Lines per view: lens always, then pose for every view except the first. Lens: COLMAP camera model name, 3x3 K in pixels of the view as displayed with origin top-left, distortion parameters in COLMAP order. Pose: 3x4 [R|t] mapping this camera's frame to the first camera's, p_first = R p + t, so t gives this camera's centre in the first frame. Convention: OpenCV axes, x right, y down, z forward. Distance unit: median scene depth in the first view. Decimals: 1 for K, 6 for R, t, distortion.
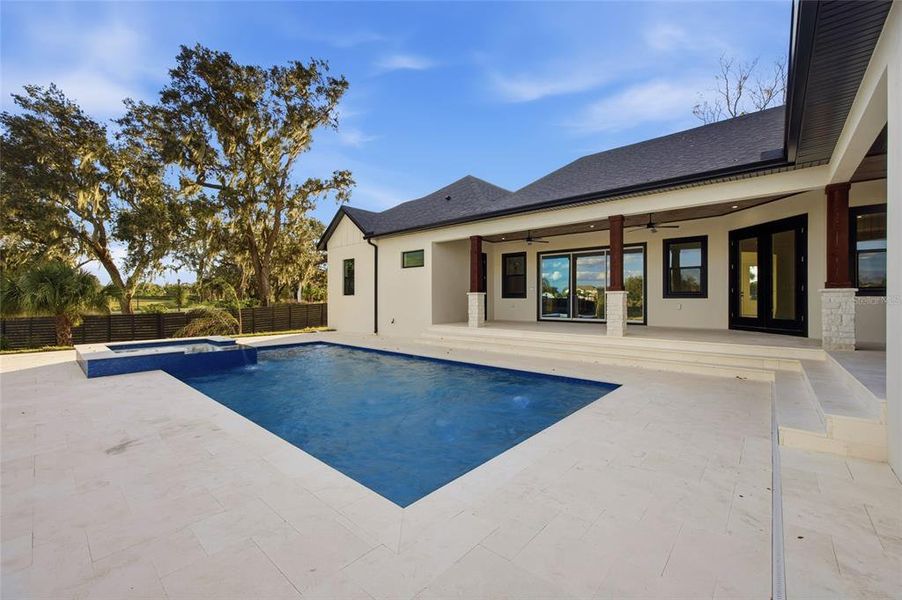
lens RADIAL K [[368.2, 0, 451.0], [0, 368.2, 300.0], [0, 0, 1]] dist [-0.000693, 0.000177]
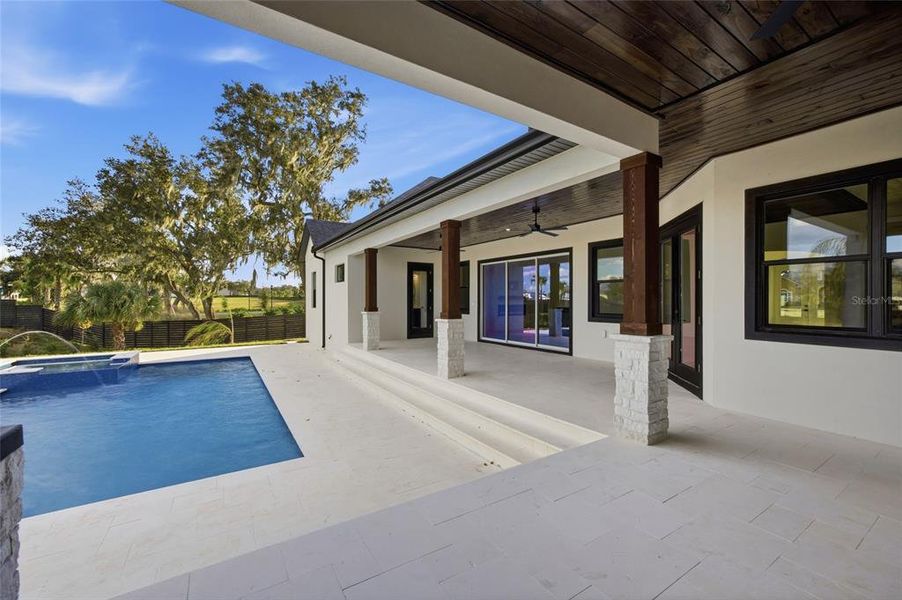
lens RADIAL K [[372.5, 0, 451.0], [0, 372.5, 297.6], [0, 0, 1]] dist [-0.000604, 0.000136]
pose [[0.959233, -0.002824, -0.282601, 0.260215], [0.001394, 0.999985, -0.005259, -0.024829], [0.282612, 0.004650, 0.959223, 0.093801]]
